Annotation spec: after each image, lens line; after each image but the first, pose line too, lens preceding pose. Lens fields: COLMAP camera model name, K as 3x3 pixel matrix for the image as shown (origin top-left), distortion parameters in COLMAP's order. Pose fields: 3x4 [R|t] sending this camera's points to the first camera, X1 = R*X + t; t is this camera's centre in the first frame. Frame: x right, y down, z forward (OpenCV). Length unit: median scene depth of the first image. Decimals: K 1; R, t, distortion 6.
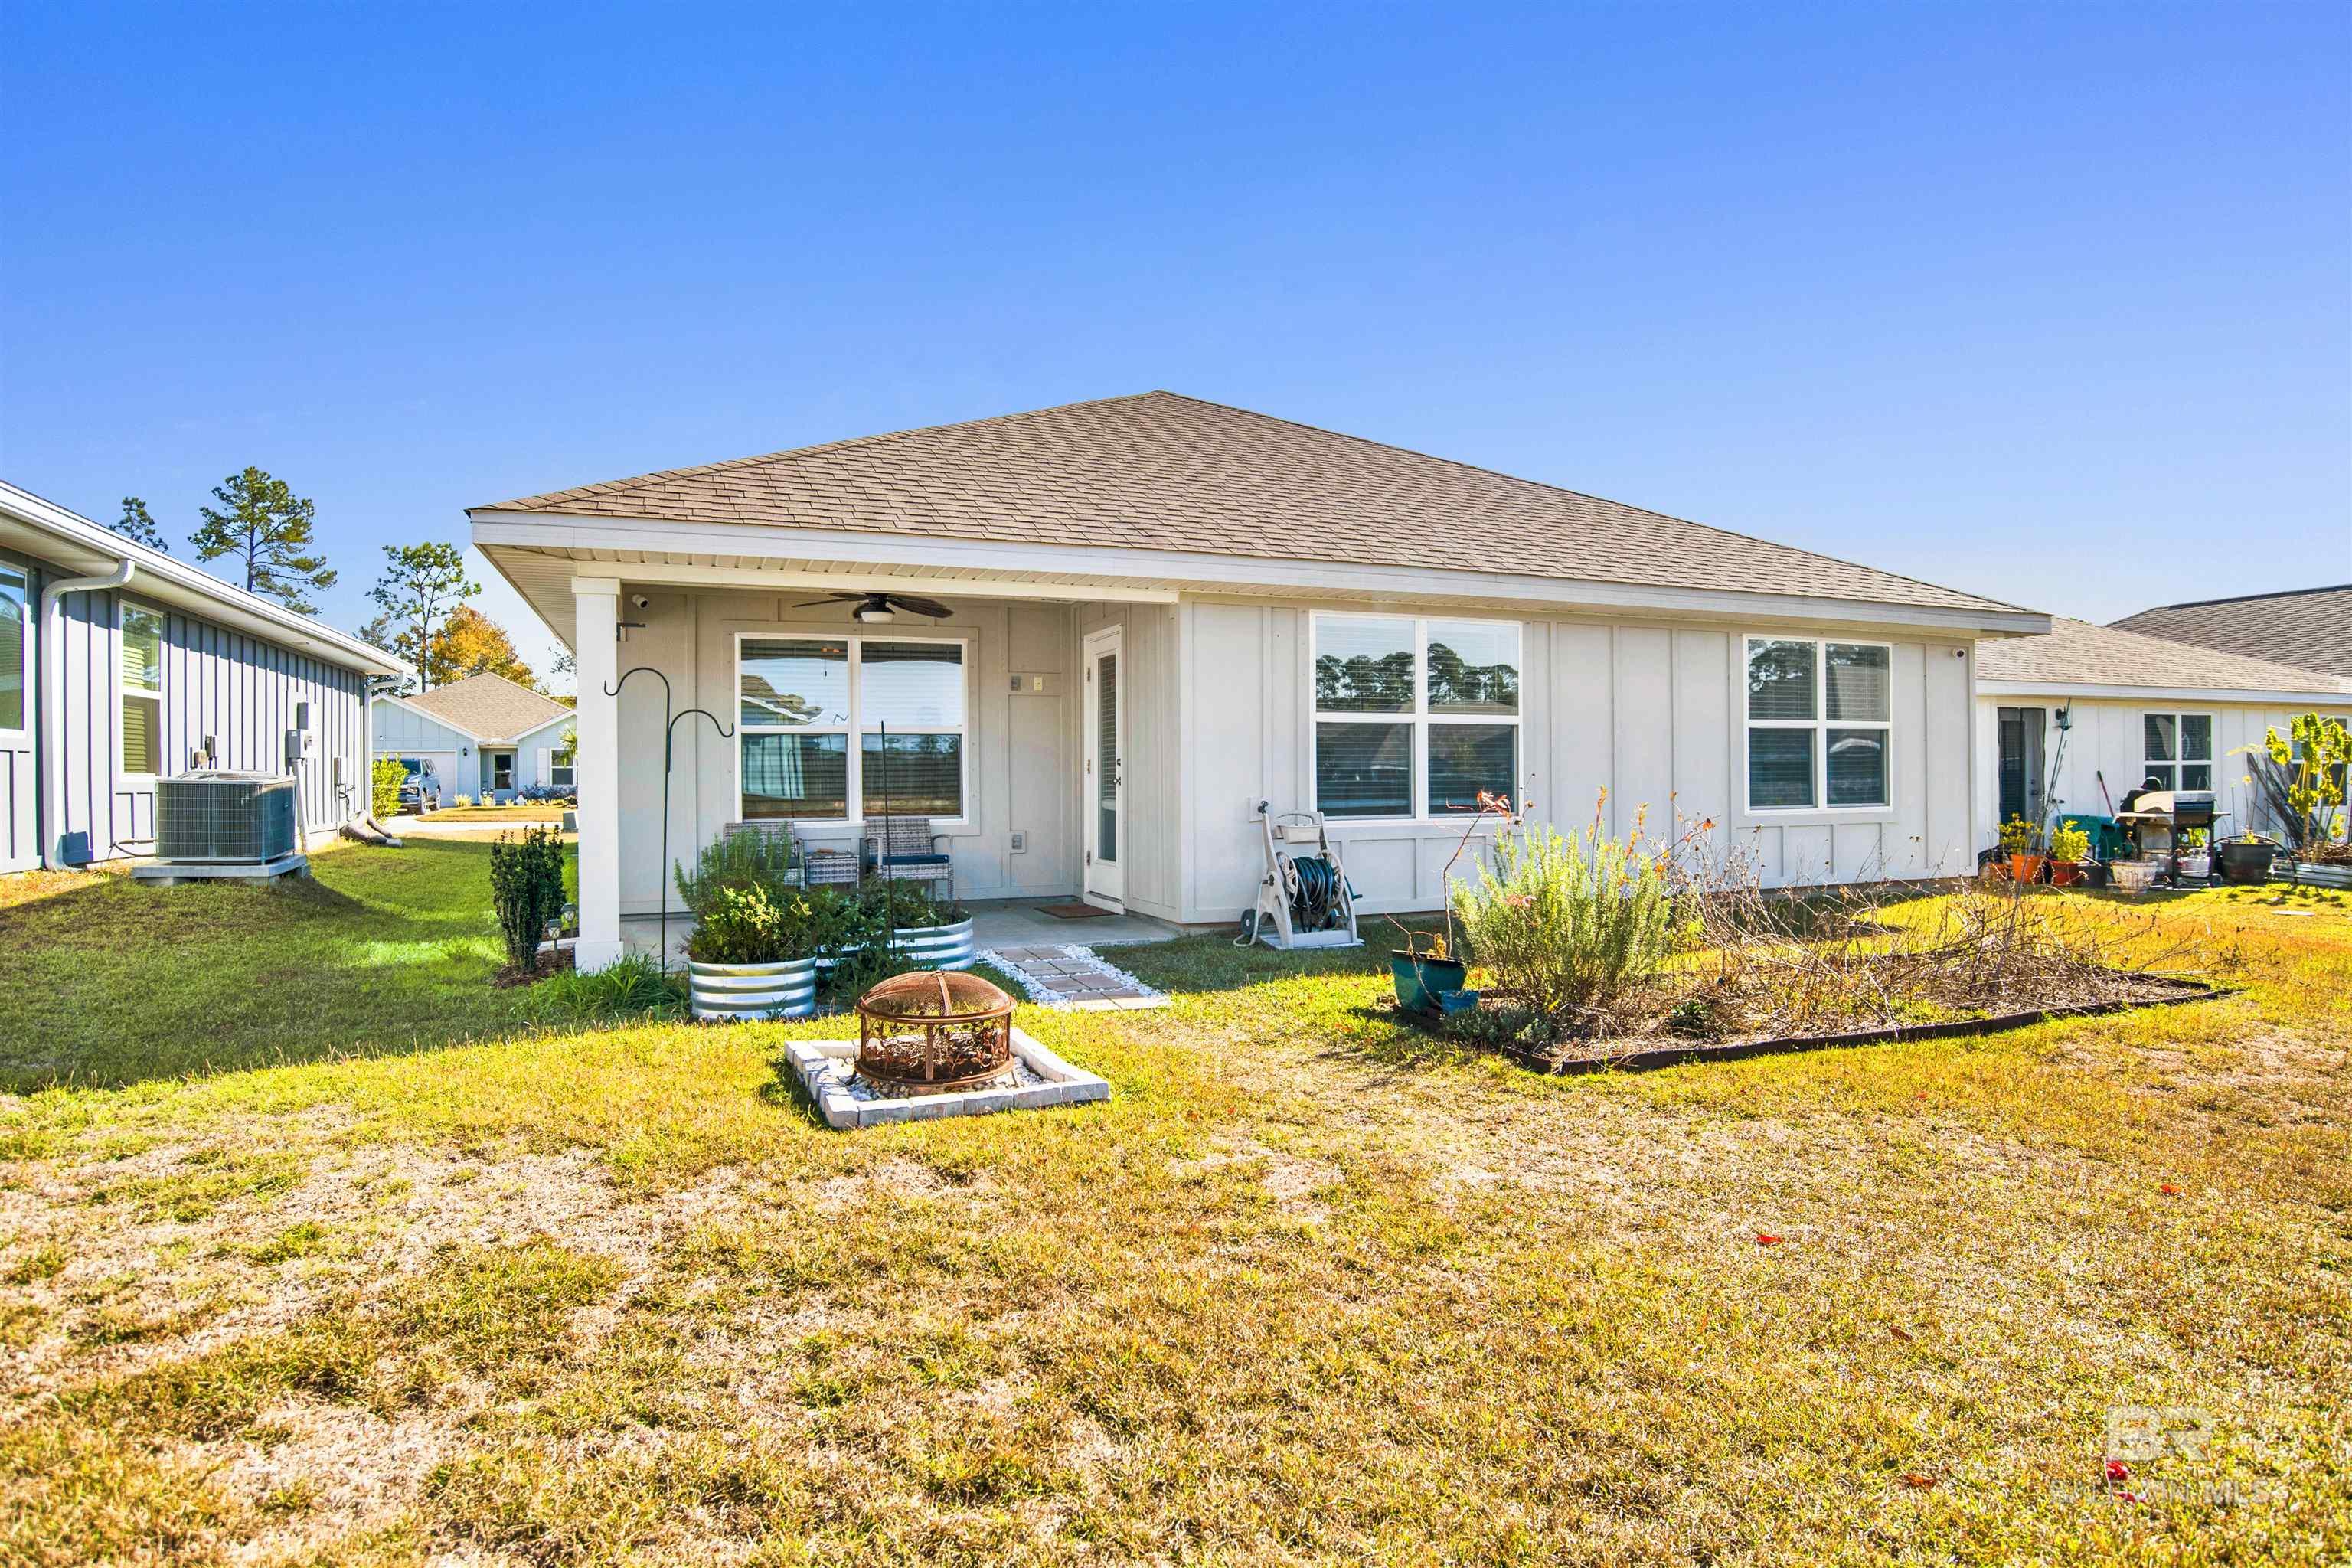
lens RADIAL K [[1224.1, 0, 1150.8], [0, 1224.1, 774.9], [0, 0, 1]] dist [-0.062070, 0.019220]
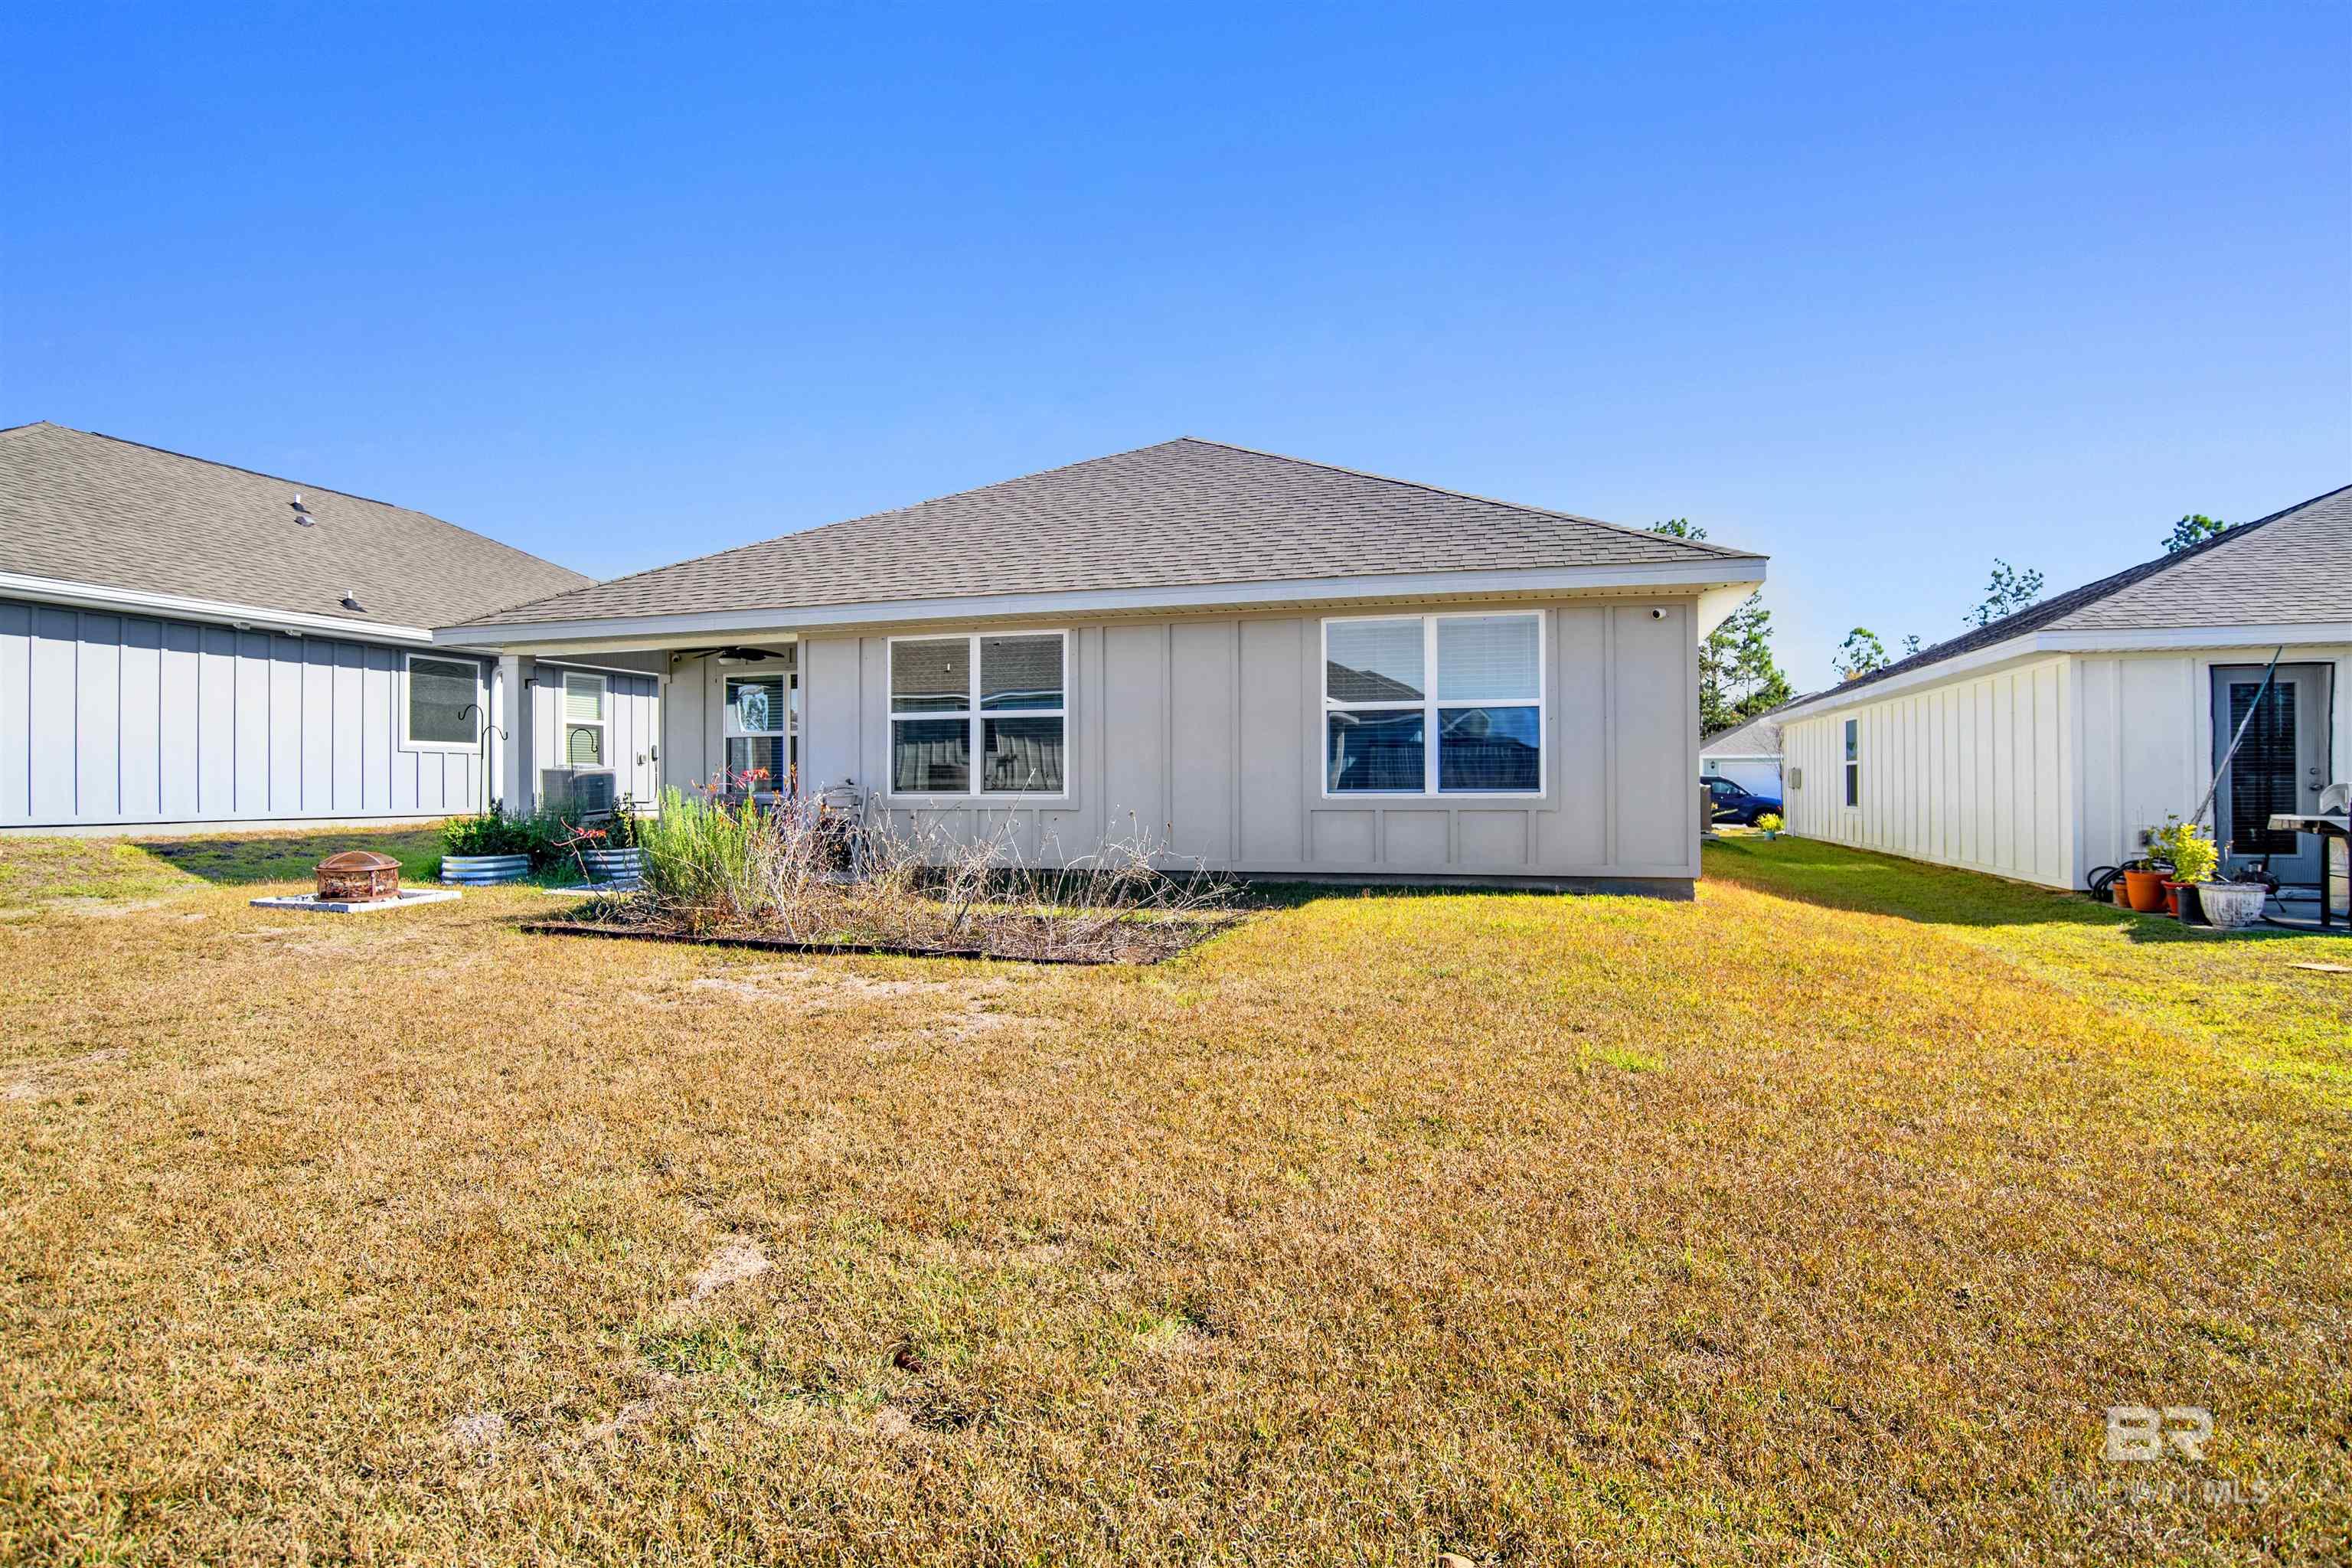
lens RADIAL K [[1224.1, 0, 1175.8], [0, 1224.1, 808.8], [0, 0, 1]] dist [-0.062070, 0.019220]
pose [[0.784649, 0.018729, -0.619657, 1.081692], [0.001852, 0.999468, 0.032554, 0.009211], [0.619937, -0.026691, 0.784198, 0.122932]]
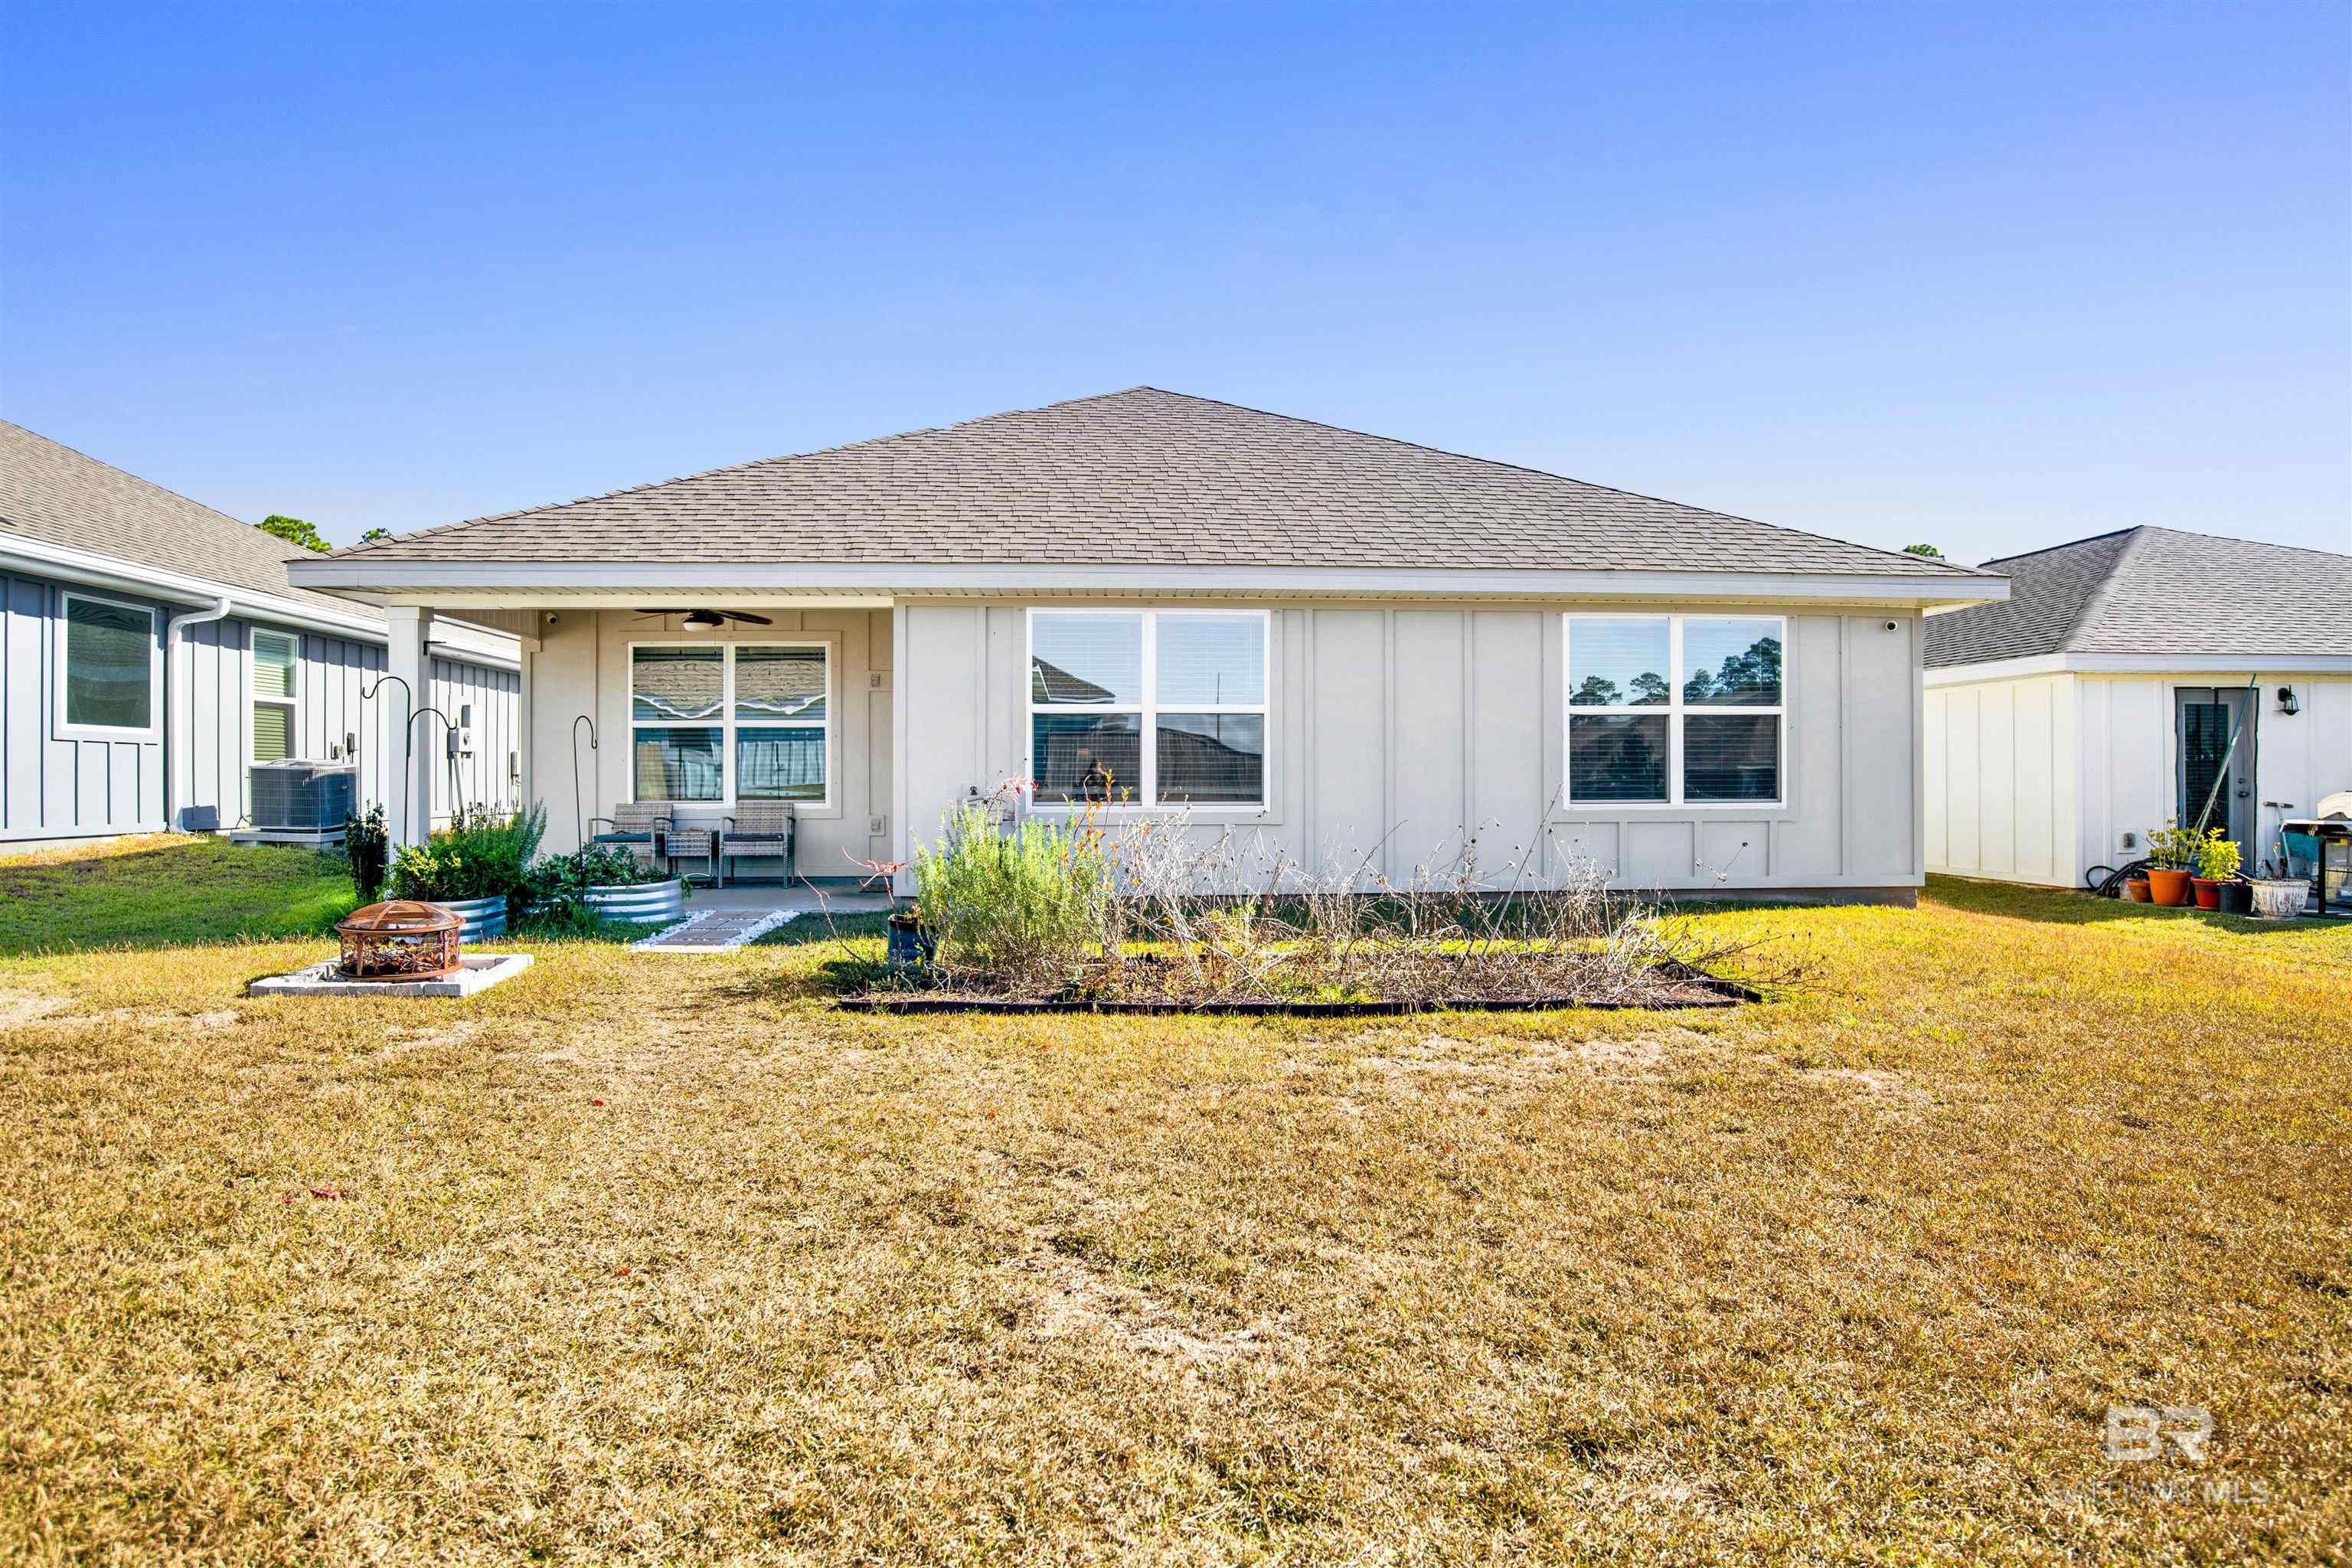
lens RADIAL K [[1309.8, 0, 1156.7], [0, 1309.8, 792.5], [0, 0, 1]] dist [-0.034416, 0.001639]
pose [[0.953998, 0.008613, -0.299690, 0.518550], [-0.004451, 0.999884, 0.014567, 0.007975], [0.299781, -0.012562, 0.953925, -0.052040]]
